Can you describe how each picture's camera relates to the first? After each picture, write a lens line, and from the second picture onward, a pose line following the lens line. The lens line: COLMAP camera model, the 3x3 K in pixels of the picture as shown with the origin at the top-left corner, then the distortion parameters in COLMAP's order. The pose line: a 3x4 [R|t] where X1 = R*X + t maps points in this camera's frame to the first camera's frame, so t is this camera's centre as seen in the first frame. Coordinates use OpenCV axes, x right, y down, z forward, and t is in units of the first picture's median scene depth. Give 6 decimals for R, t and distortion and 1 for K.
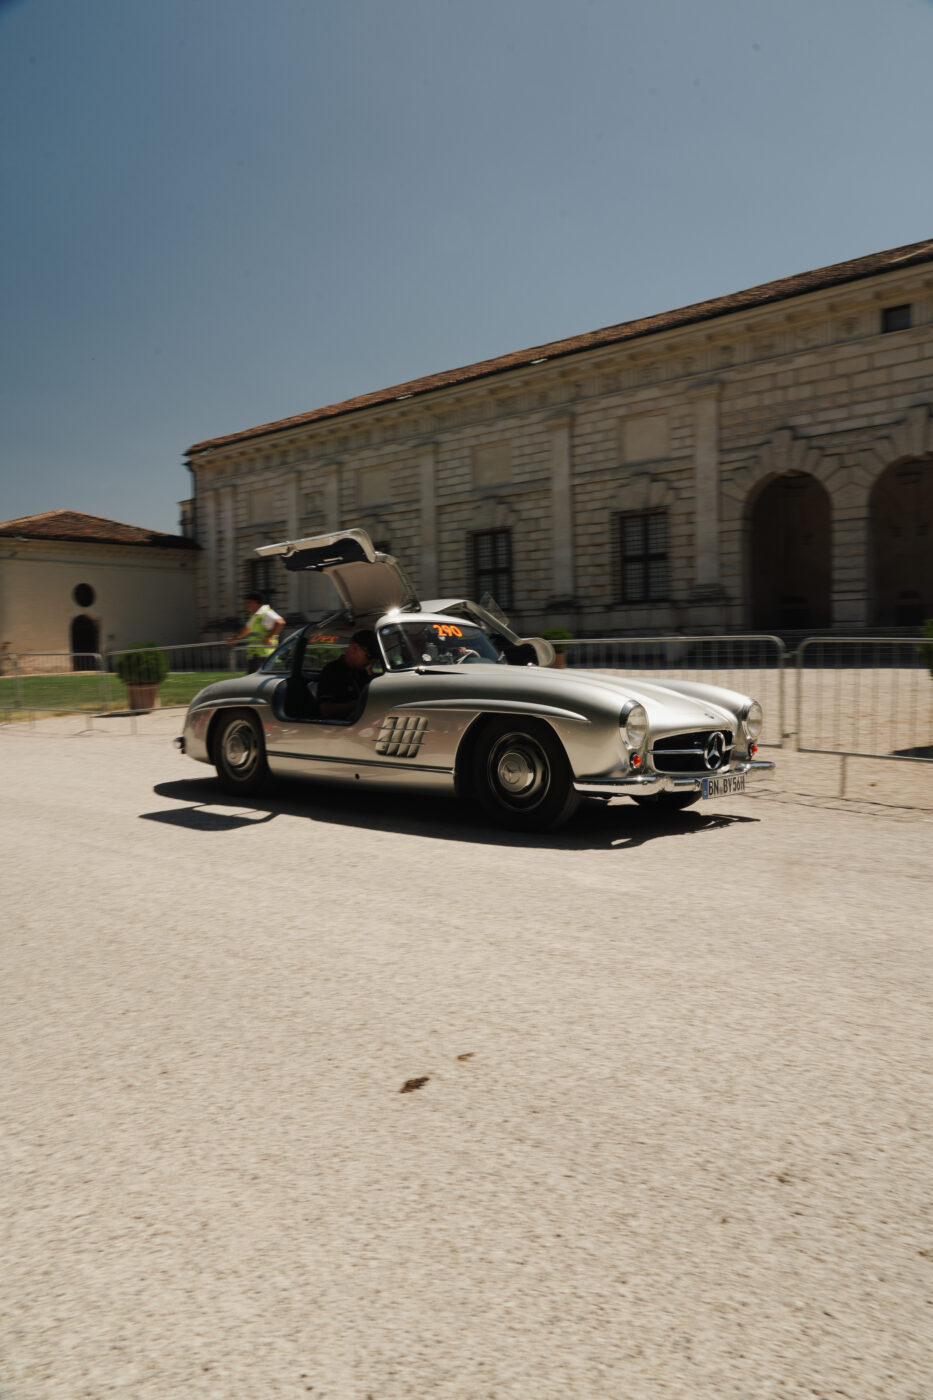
lens RADIAL K [[983.7, 0, 464.3], [0, 983.7, 660.1], [0, 0, 1]] dist [-0.009773, 0.001089]
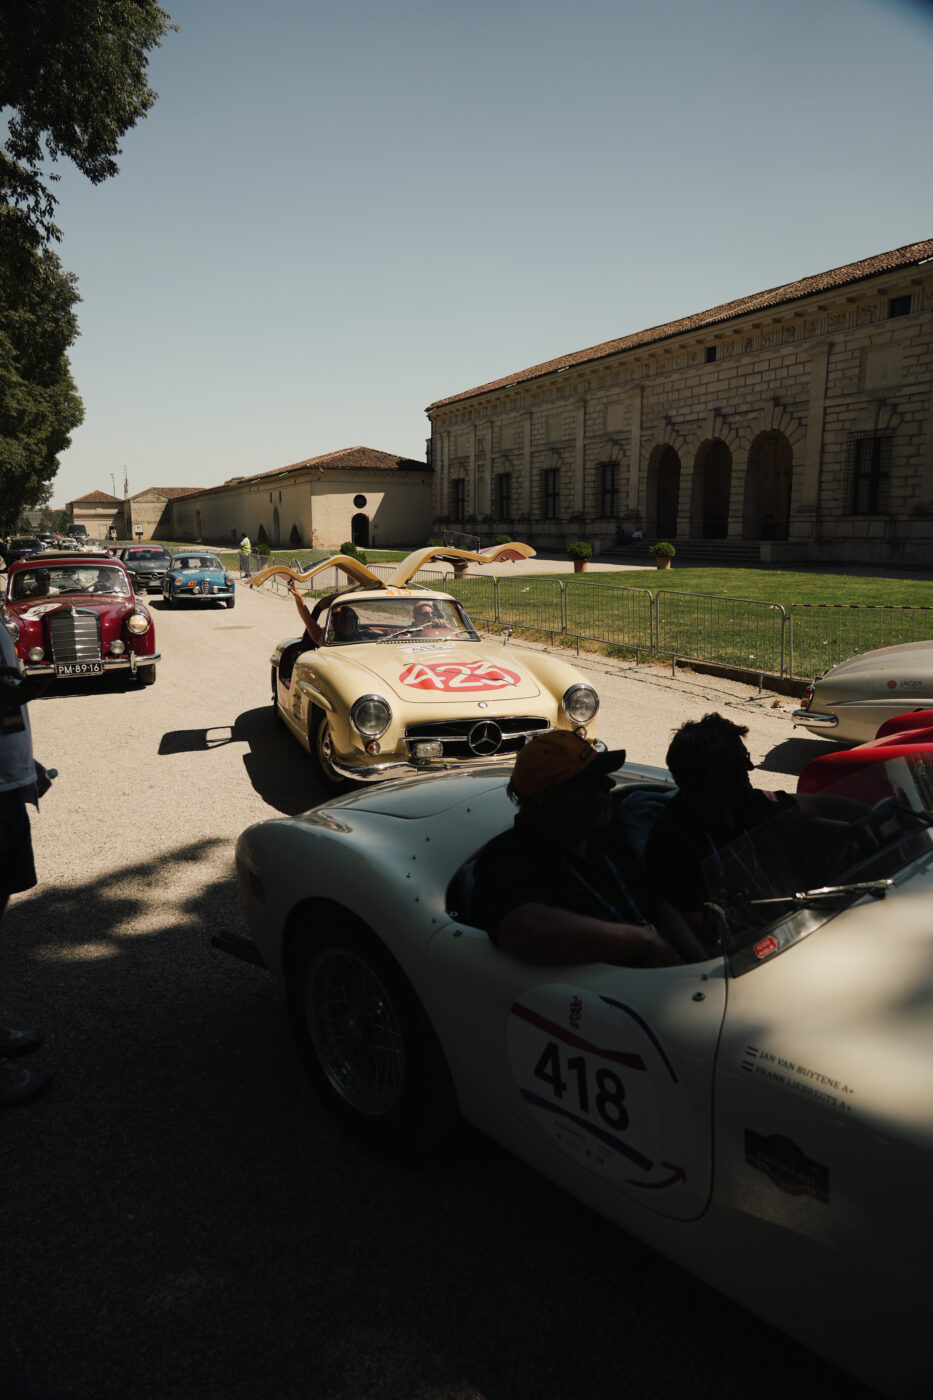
lens RADIAL K [[949.6, 0, 466.5], [0, 949.6, 700.0], [0, 0, 1]] dist [-0.025713, 0.000559]
pose [[0.905939, 0.119952, -0.406062, 0.626692], [-0.056302, 0.984643, 0.165255, -0.006619], [0.419648, -0.126849, 0.898780, -0.565303]]
